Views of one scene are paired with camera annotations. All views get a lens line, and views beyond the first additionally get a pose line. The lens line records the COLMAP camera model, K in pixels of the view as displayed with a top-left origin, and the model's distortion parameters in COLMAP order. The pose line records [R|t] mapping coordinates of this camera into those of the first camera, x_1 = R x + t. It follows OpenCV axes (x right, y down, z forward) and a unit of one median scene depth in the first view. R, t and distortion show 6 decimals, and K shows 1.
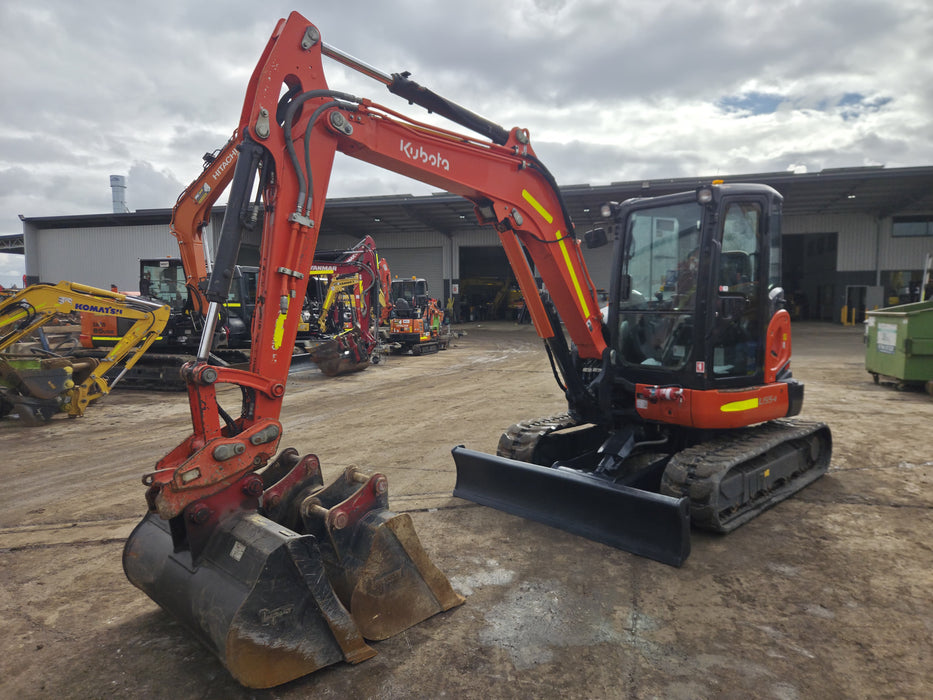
lens RADIAL K [[627.9, 0, 467.4], [0, 627.9, 345.7], [0, 0, 1]] dist [0.066914, -0.049009]
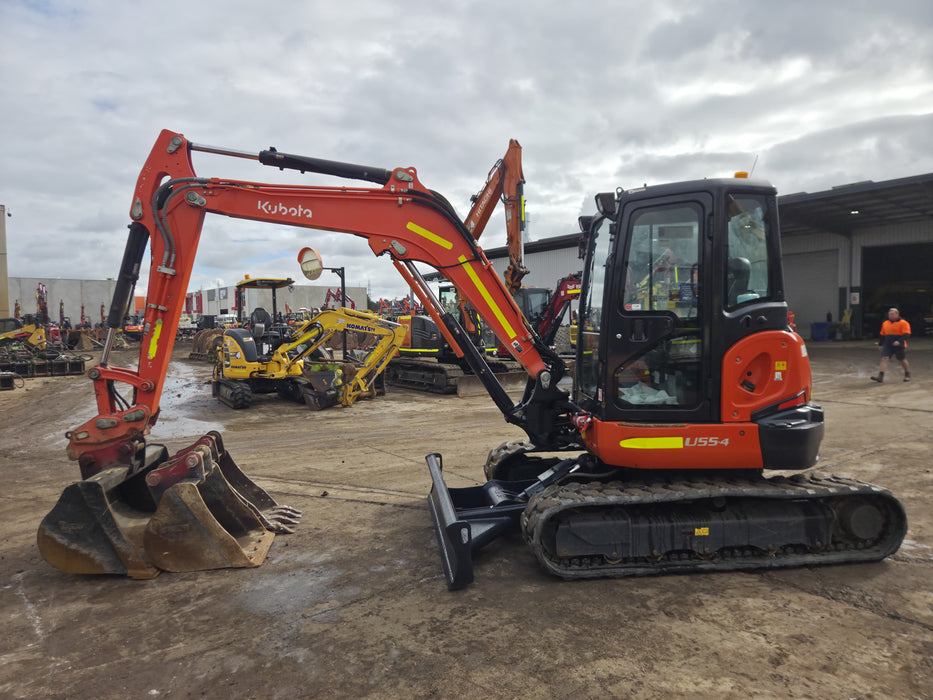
lens RADIAL K [[627.9, 0, 467.4], [0, 627.9, 345.7], [0, 0, 1]] dist [0.066914, -0.049009]
pose [[0.790837, 0.016199, -0.611812, 0.696208], [-0.029927, 0.999477, -0.012221, -0.017138], [0.611295, 0.027974, 0.790909, 0.162519]]
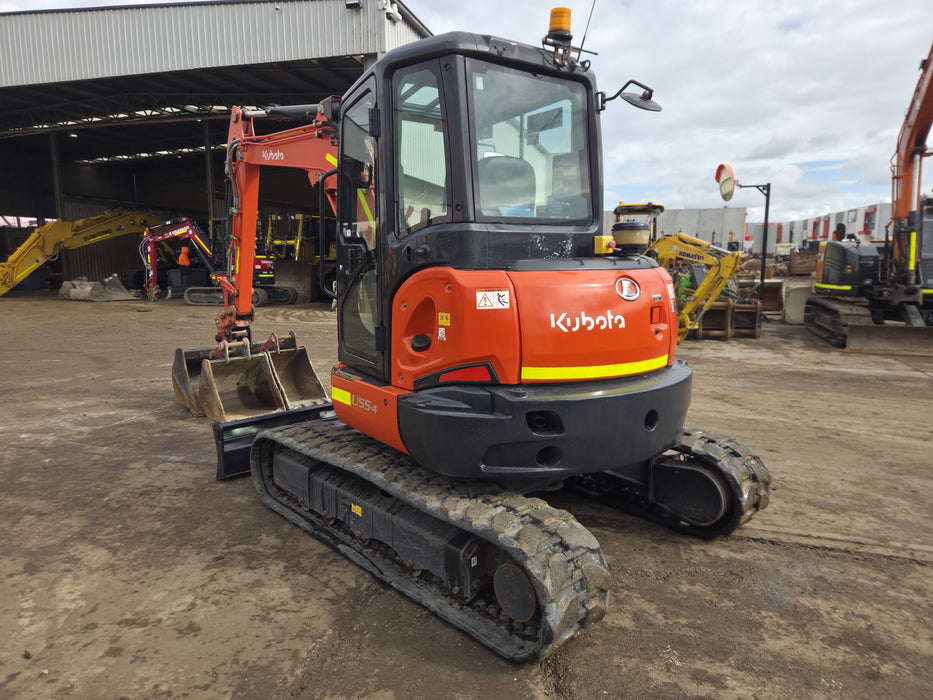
lens RADIAL K [[628.8, 0, 463.0], [0, 628.8, 337.9], [0, 0, 1]] dist [0.074113, -0.047476]
pose [[-0.039732, 0.136284, -0.989873, 1.051331], [-0.065783, 0.988149, 0.138687, -0.073203], [0.997043, 0.070628, -0.030296, 1.072314]]
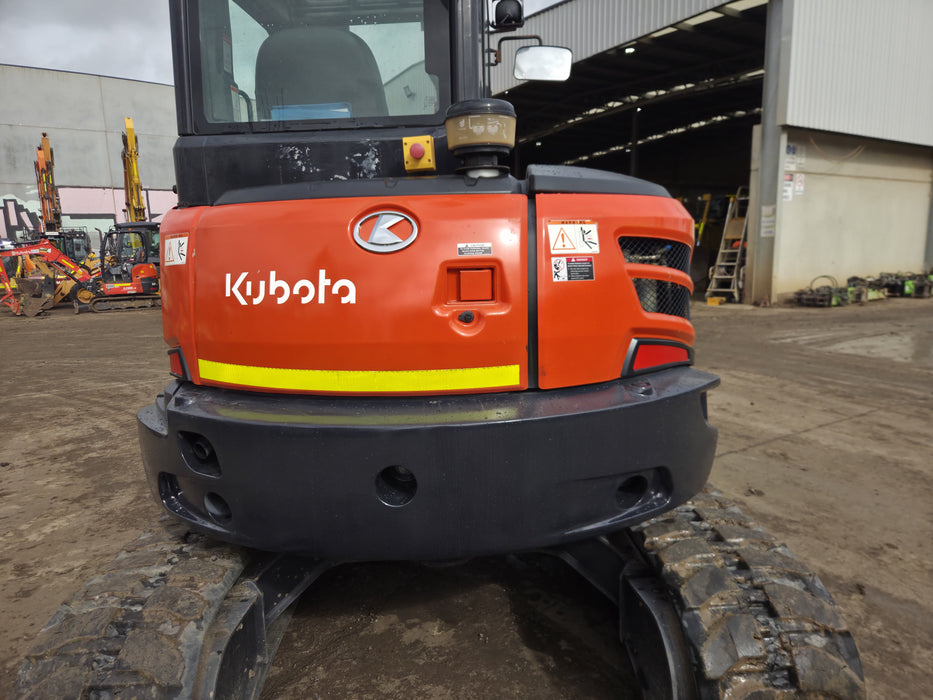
lens RADIAL K [[629.7, 0, 468.0], [0, 629.7, 361.5], [0, 0, 1]] dist [0.070925, -0.046561]
pose [[-0.676898, 0.147234, -0.721201, 0.683539], [-0.018028, 0.976181, 0.216209, -0.053037], [0.735856, 0.159354, -0.658120, 1.425474]]
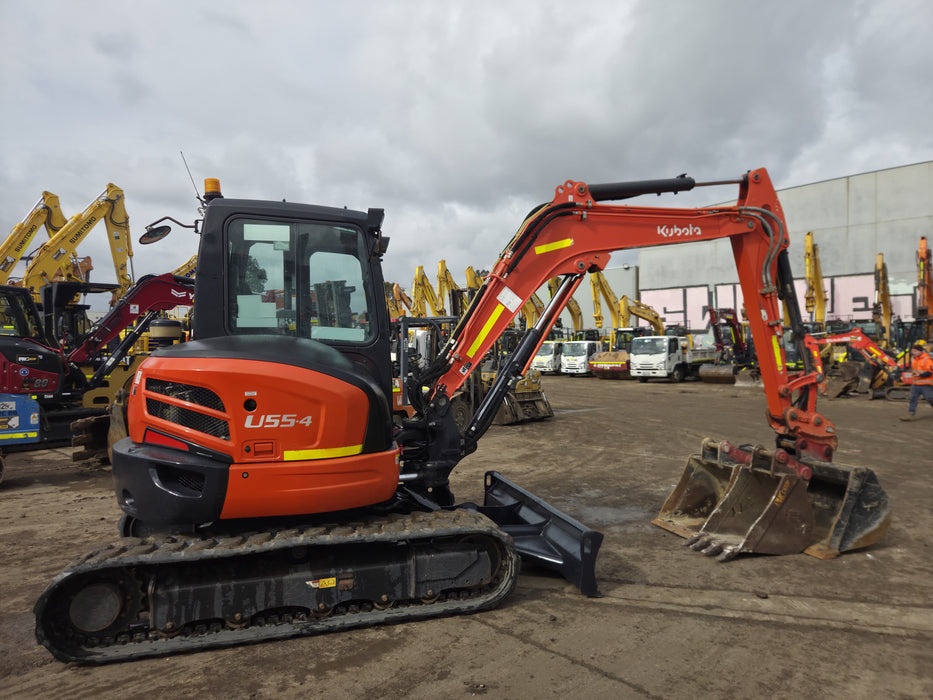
lens RADIAL K [[627.9, 0, 467.4], [0, 627.9, 345.7], [0, 0, 1]] dist [0.066914, -0.049009]
pose [[-0.875629, 0.010121, 0.482879, -0.246820], [0.041885, 0.997605, 0.055041, -0.104778], [-0.481165, 0.068421, -0.873956, 1.696335]]
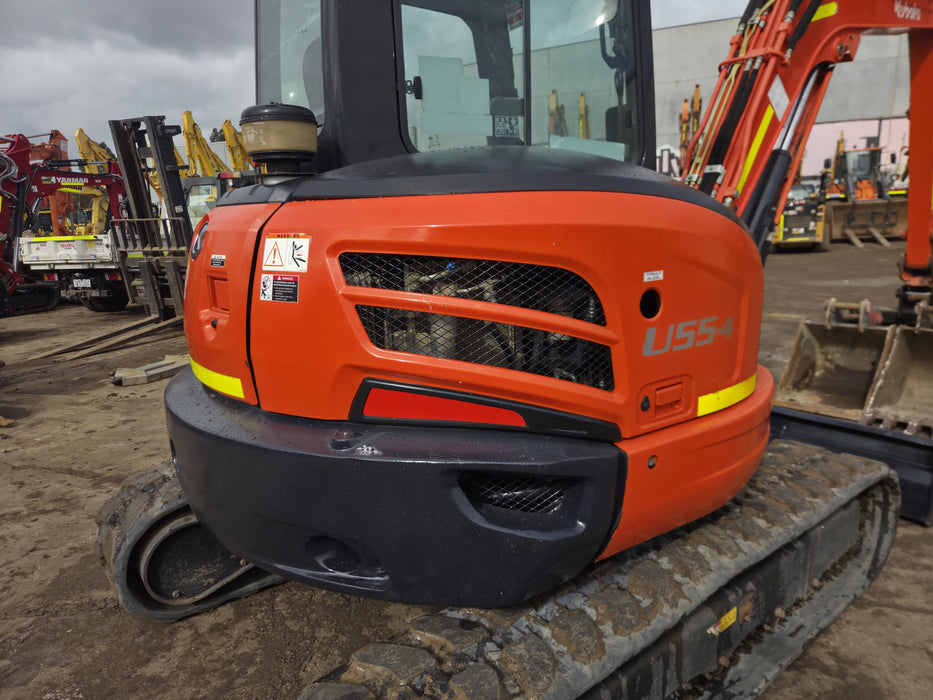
lens RADIAL K [[627.5, 0, 465.4], [0, 627.5, 362.7], [0, 0, 1]] dist [0.048311, -0.049040]
pose [[-0.992347, 0.013389, 0.122752, 0.311782], [0.049442, 0.954021, 0.295634, -0.077728], [-0.113150, 0.299441, -0.947382, 1.515102]]
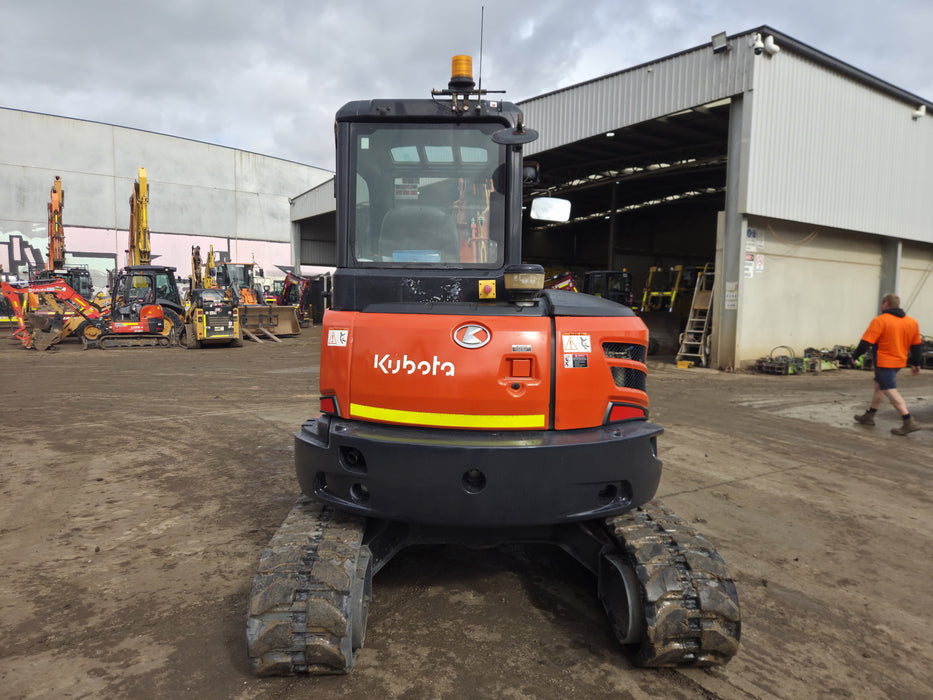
lens RADIAL K [[630.4, 0, 458.3], [0, 630.4, 345.3], [0, 0, 1]] dist [0.051142, -0.000588]
pose [[-0.666658, 0.043733, -0.744080, 0.882493], [-0.063605, 0.991298, 0.115251, -0.099317], [0.742645, 0.124160, -0.658075, 1.528883]]
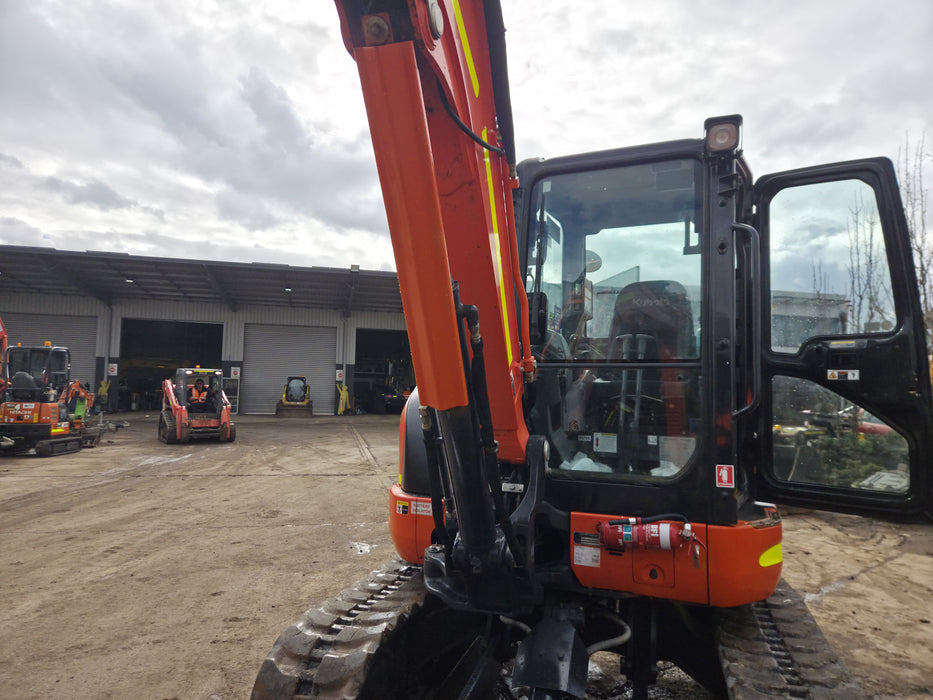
lens RADIAL K [[623.0, 0, 472.3], [0, 623.0, 355.7], [0, 0, 1]] dist [0.091819, -0.073730]
pose [[0.877621, 0.056537, 0.476009, -0.032285], [0.007095, 0.991380, -0.130829, 0.004218], [-0.479303, 0.118196, 0.869654, 0.604534]]
